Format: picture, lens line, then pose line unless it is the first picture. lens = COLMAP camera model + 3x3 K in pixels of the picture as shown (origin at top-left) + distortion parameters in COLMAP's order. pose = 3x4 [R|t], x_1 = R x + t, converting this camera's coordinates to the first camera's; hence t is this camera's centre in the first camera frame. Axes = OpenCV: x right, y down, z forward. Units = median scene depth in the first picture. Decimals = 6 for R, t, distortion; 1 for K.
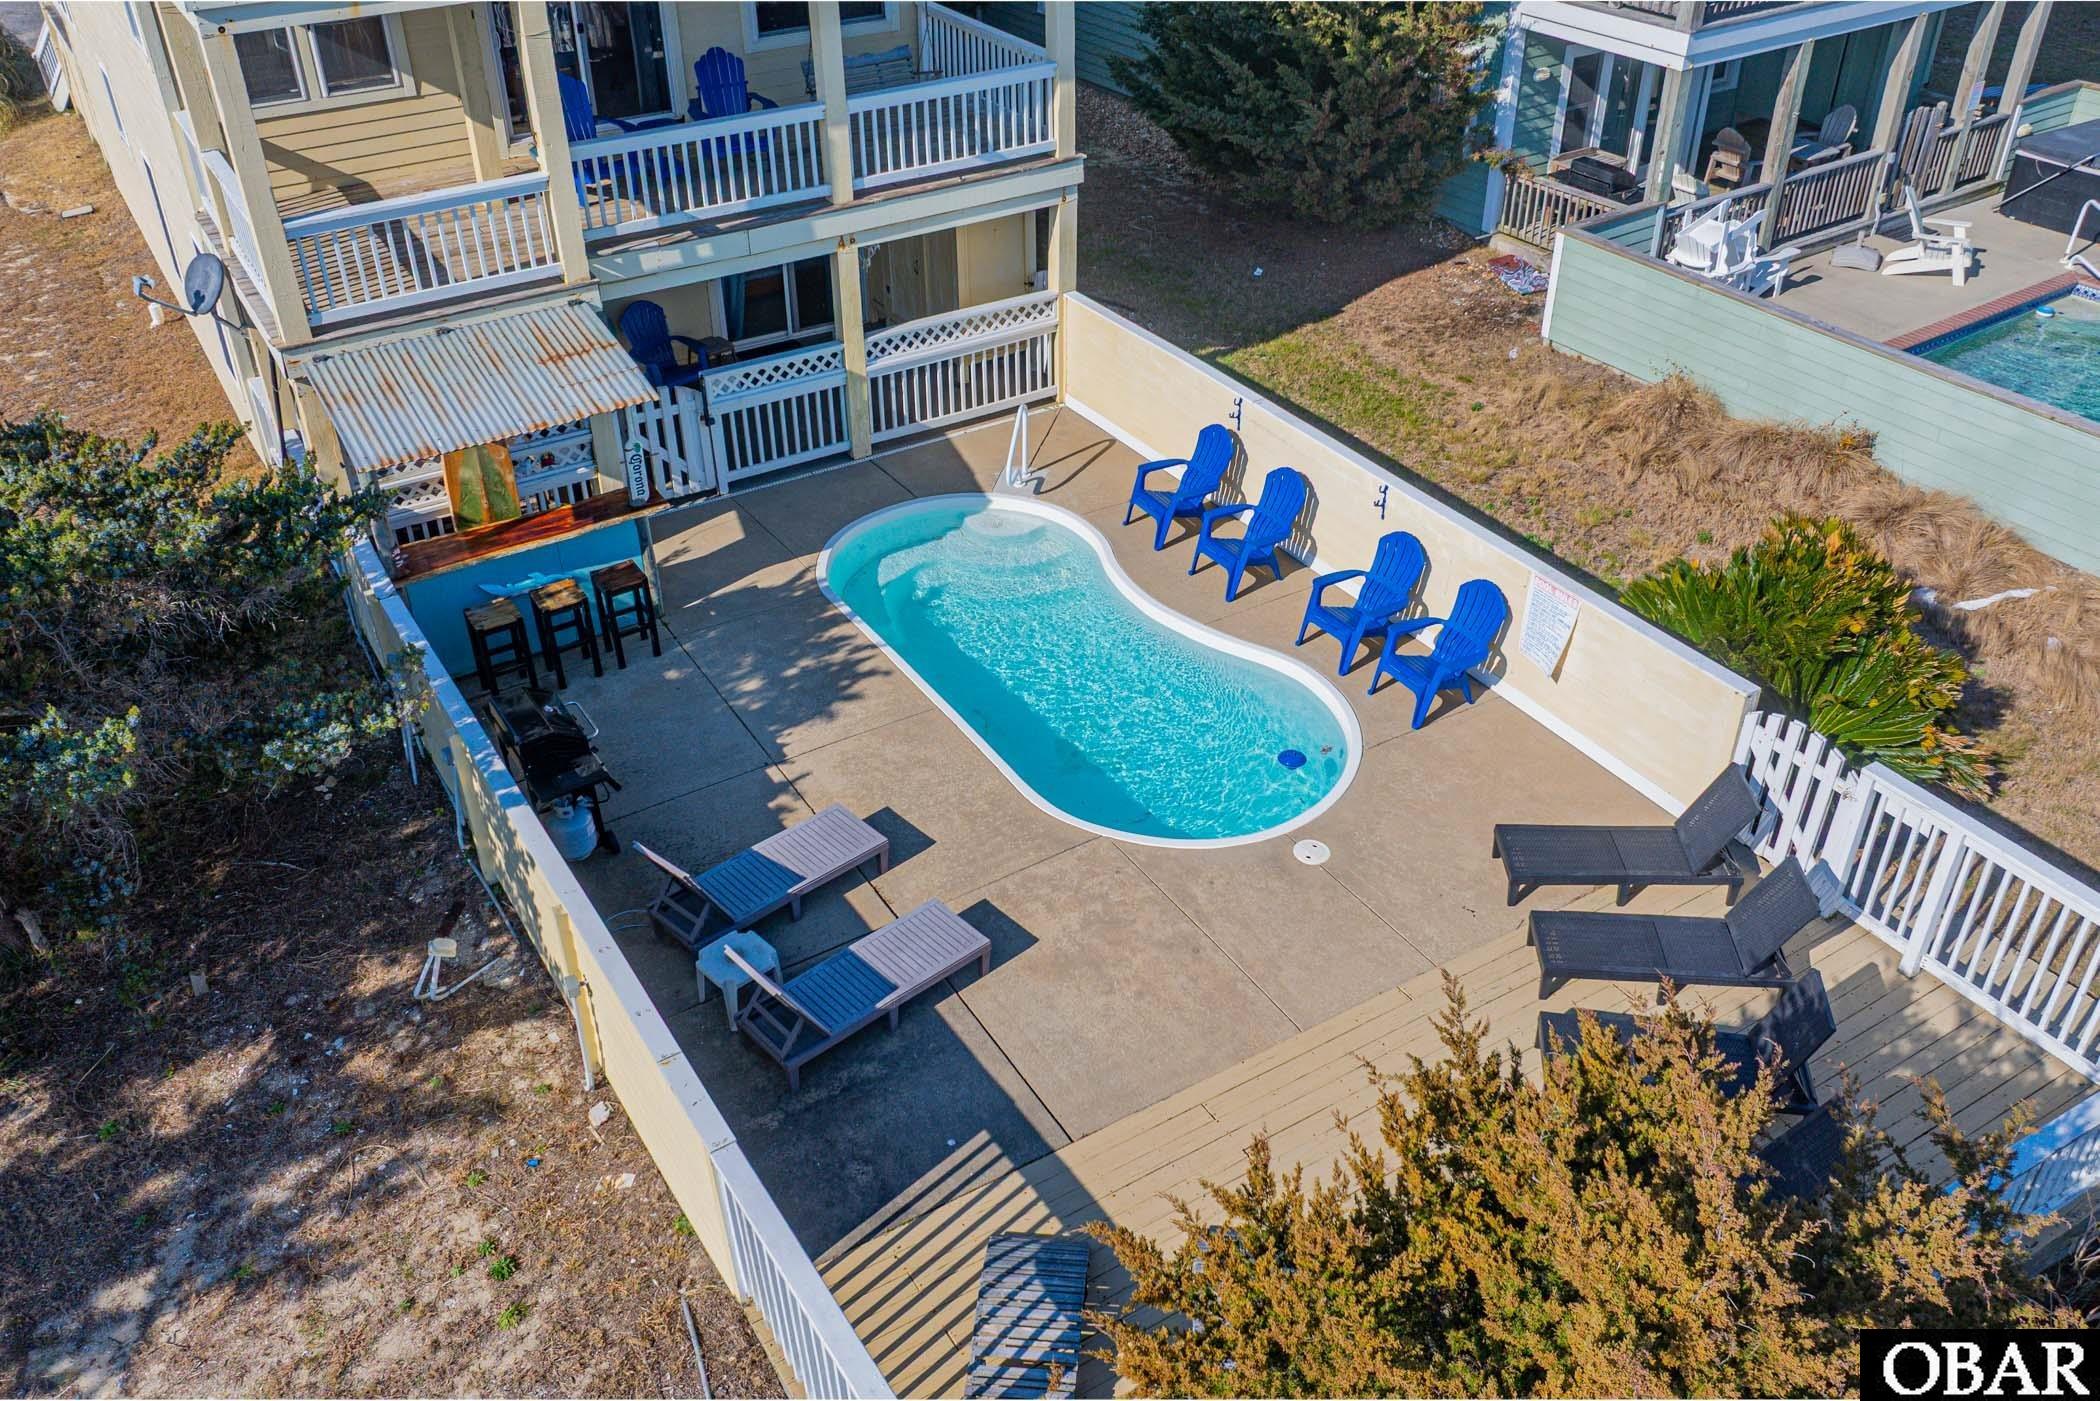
lens RADIAL K [[1715.0, 0, 1050.0], [0, 1715.0, 700.5], [0, 0, 1]] dist [-0.017237, -0.005788]
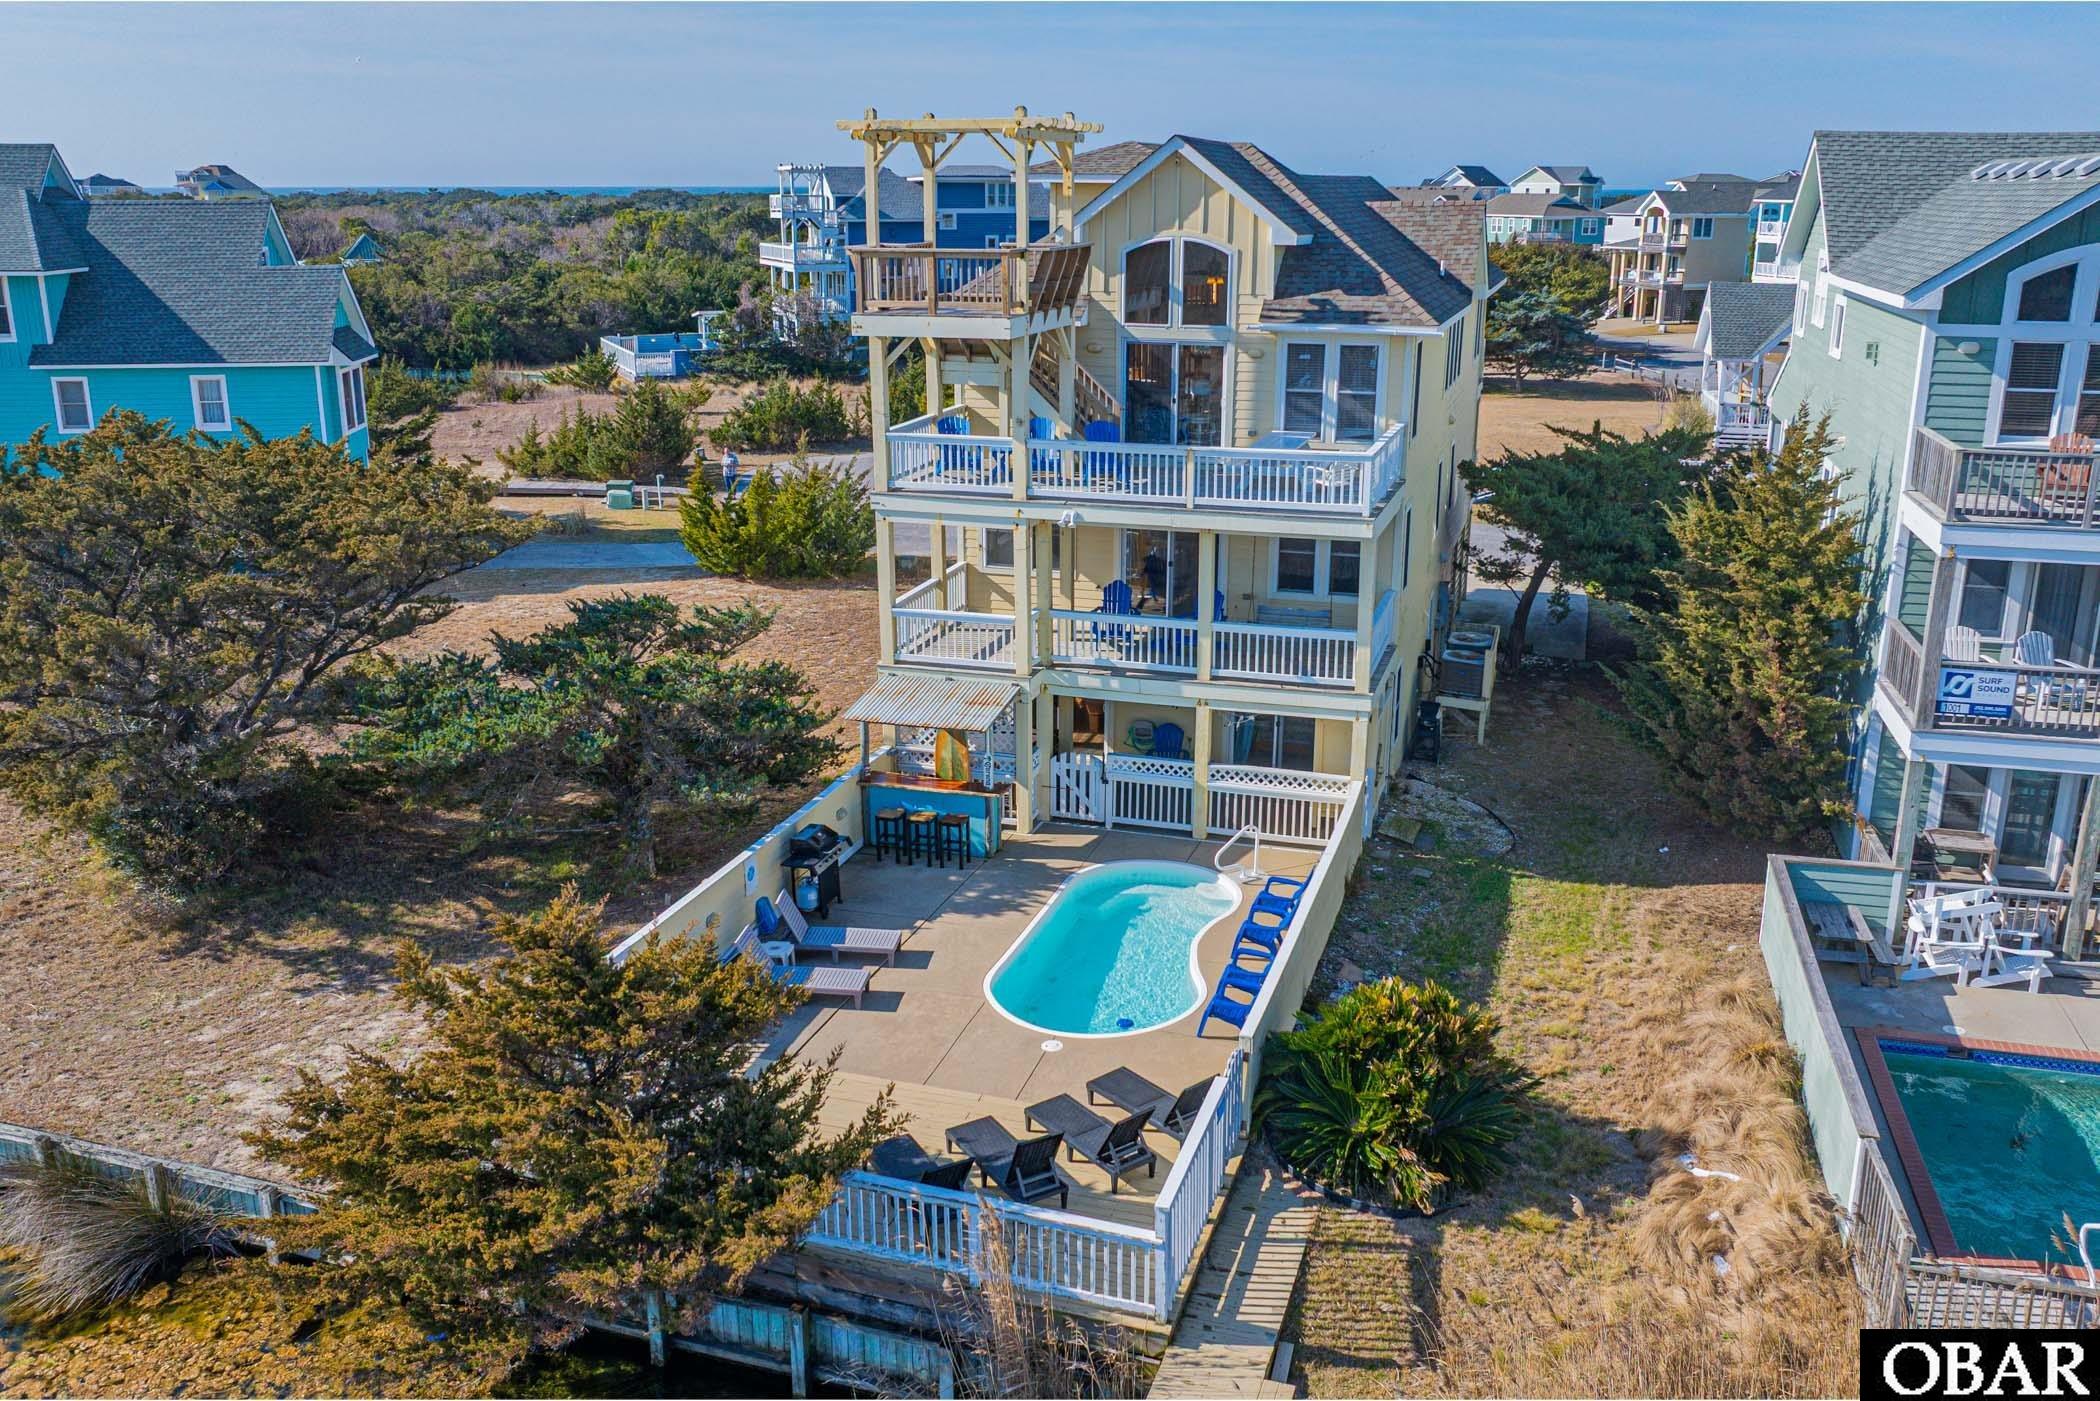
lens RADIAL K [[1715.0, 0, 1050.0], [0, 1715.0, 700.5], [0, 0, 1]] dist [-0.017237, -0.005788]
pose [[0.659399, 0.226269, -0.716935, 0.976455], [-0.433840, 0.893351, -0.117076, -0.013269], [0.613984, 0.388234, 0.687239, -0.228710]]
